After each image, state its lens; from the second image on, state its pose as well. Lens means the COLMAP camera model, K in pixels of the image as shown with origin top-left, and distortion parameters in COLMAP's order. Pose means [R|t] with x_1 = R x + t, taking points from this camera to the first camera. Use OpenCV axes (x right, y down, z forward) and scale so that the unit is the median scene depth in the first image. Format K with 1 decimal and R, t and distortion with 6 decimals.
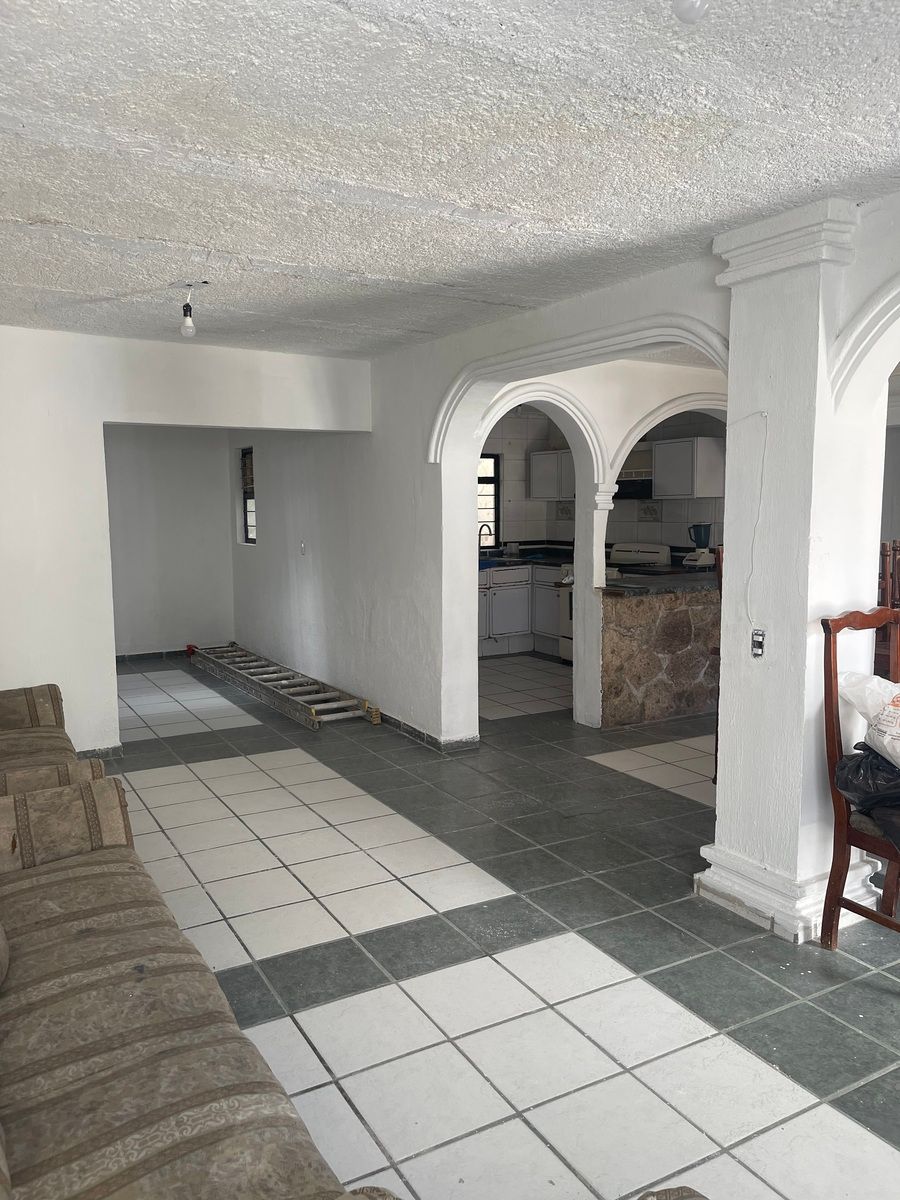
lens RADIAL K [[907.1, 0, 445.9], [0, 907.1, 605.6], [0, 0, 1]] dist [0.069024, -0.094232]
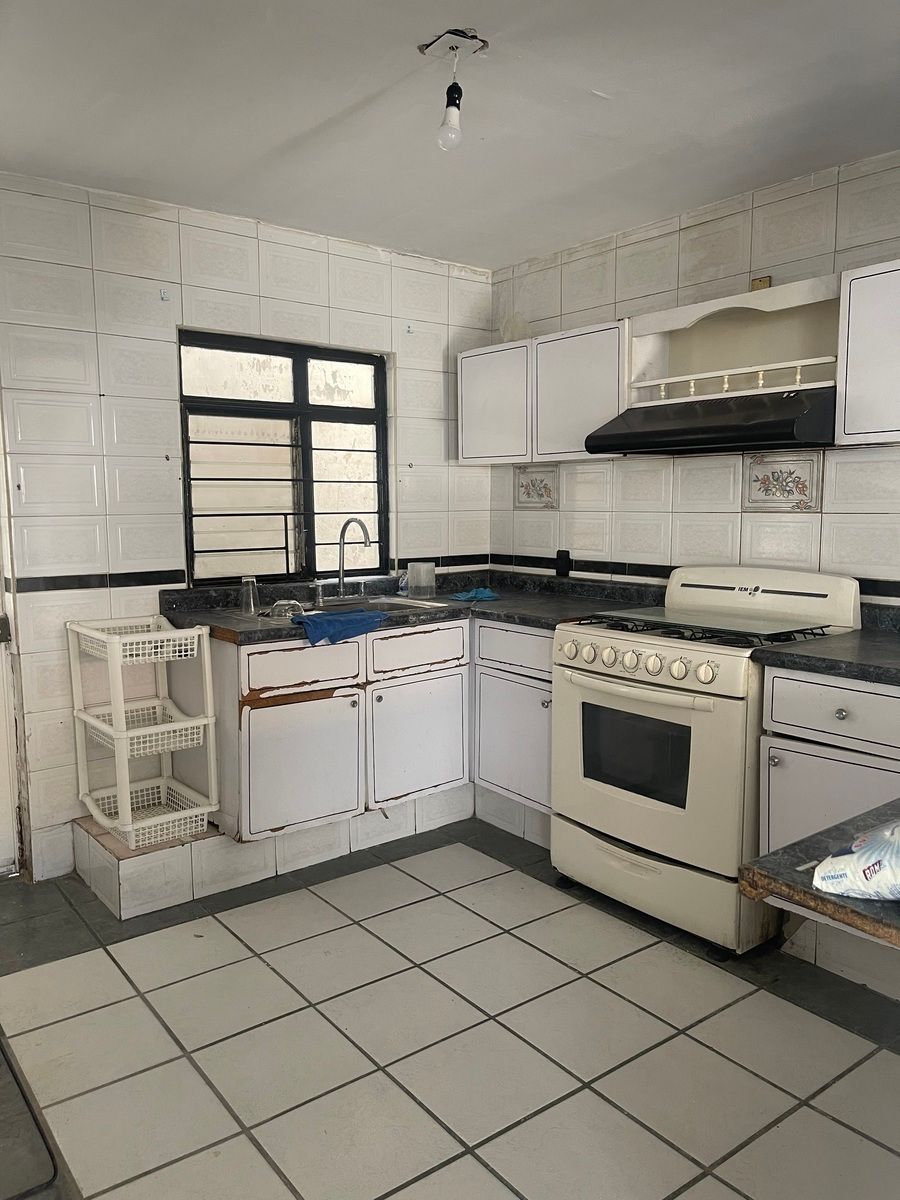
lens RADIAL K [[907.1, 0, 475.7], [0, 907.1, 613.0], [0, 0, 1]] dist [0.069024, -0.094232]
pose [[0.987822, -0.015171, 0.154847, 0.058629], [0.013240, 0.999821, 0.013494, -0.091124], [-0.155024, -0.011279, 0.987846, 1.030935]]
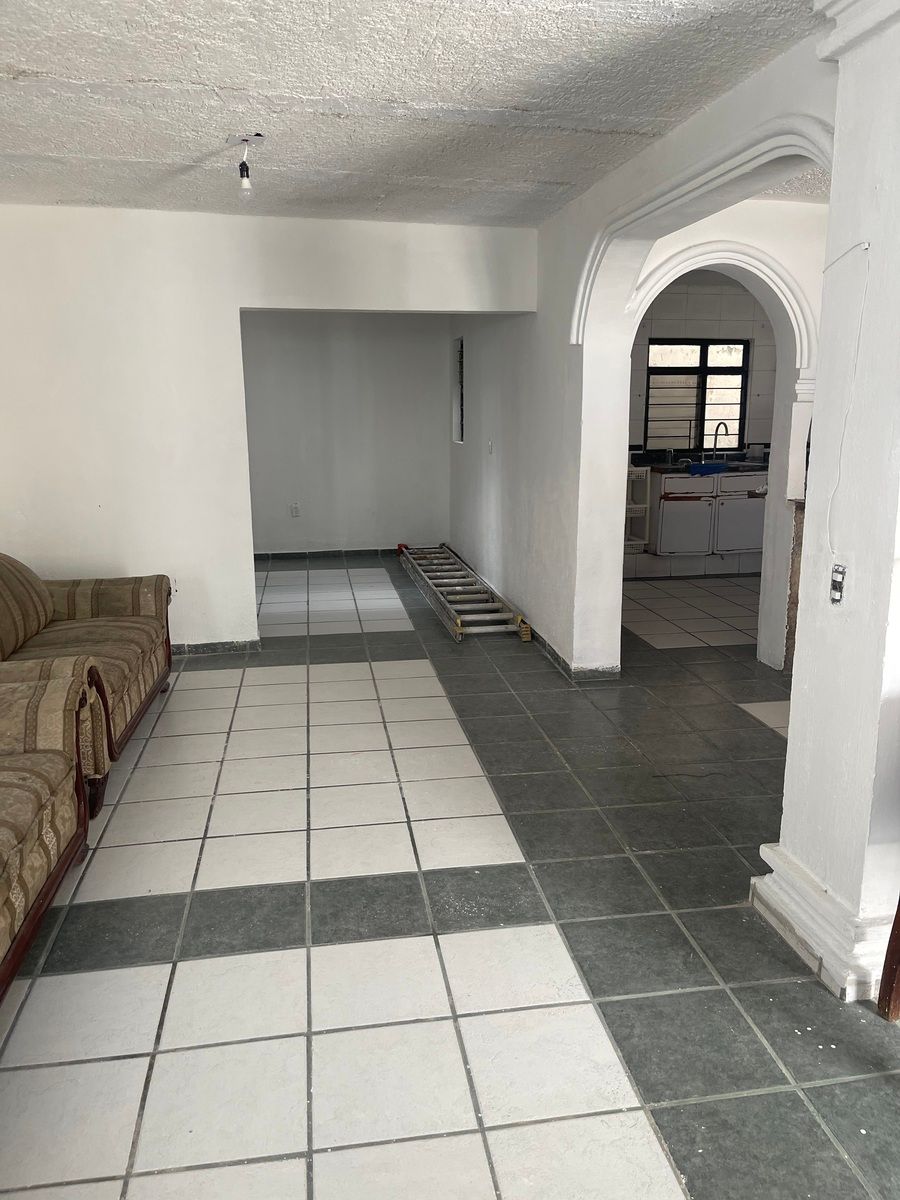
lens RADIAL K [[907.1, 0, 457.3], [0, 907.1, 598.9], [0, 0, 1]] dist [0.069024, -0.094232]
pose [[0.940339, 0.073846, -0.332129, 0.188794], [-0.041009, 0.993645, 0.104820, -0.005932], [0.337759, -0.084946, 0.937392, 0.147865]]
